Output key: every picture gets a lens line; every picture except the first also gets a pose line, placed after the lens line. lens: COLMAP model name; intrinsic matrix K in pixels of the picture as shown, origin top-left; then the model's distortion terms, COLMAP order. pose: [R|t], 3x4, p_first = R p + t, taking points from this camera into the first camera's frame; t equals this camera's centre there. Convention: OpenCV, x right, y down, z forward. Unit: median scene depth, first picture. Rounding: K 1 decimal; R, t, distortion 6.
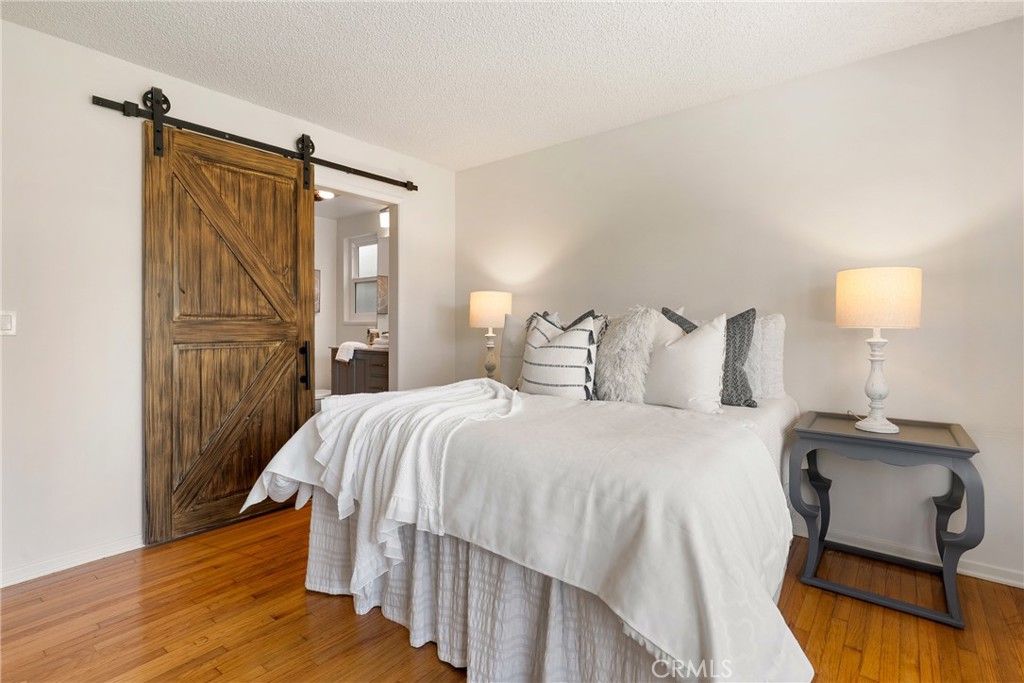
lens RADIAL K [[470.1, 0, 509.9], [0, 470.1, 331.3], [0, 0, 1]] dist [-0.000275, 0.000387]
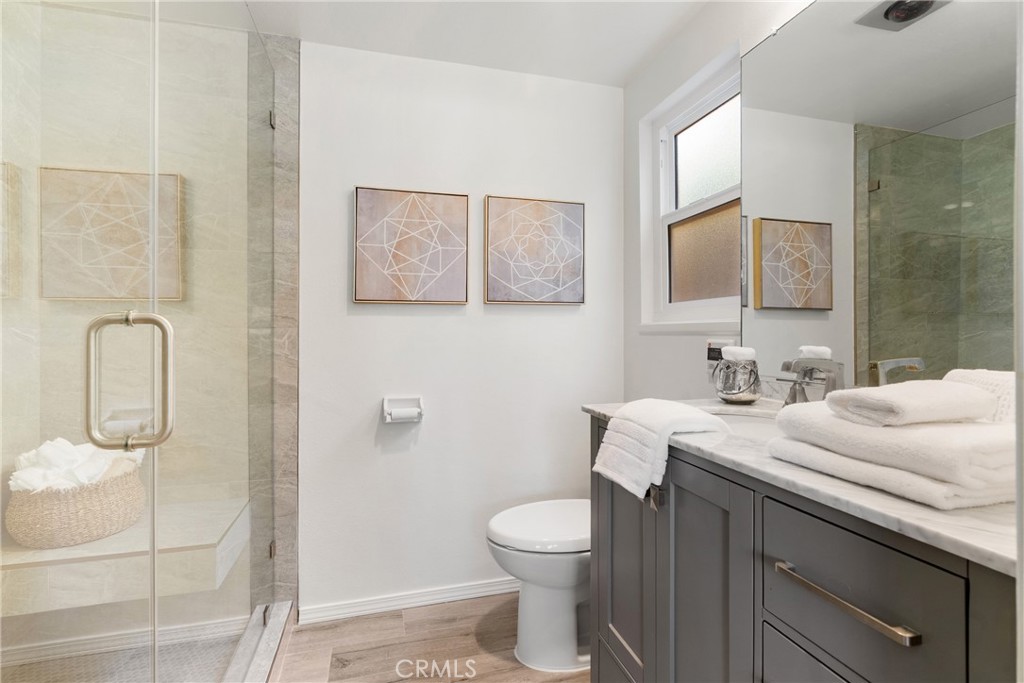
lens RADIAL K [[470.1, 0, 511.6], [0, 470.1, 332.6], [0, 0, 1]] dist [-0.000275, 0.000387]
pose [[0.805907, -0.004722, -0.592023, -0.210734], [-0.006275, 0.999844, -0.016517, -0.007063], [0.592008, 0.017026, 0.805752, 0.628968]]
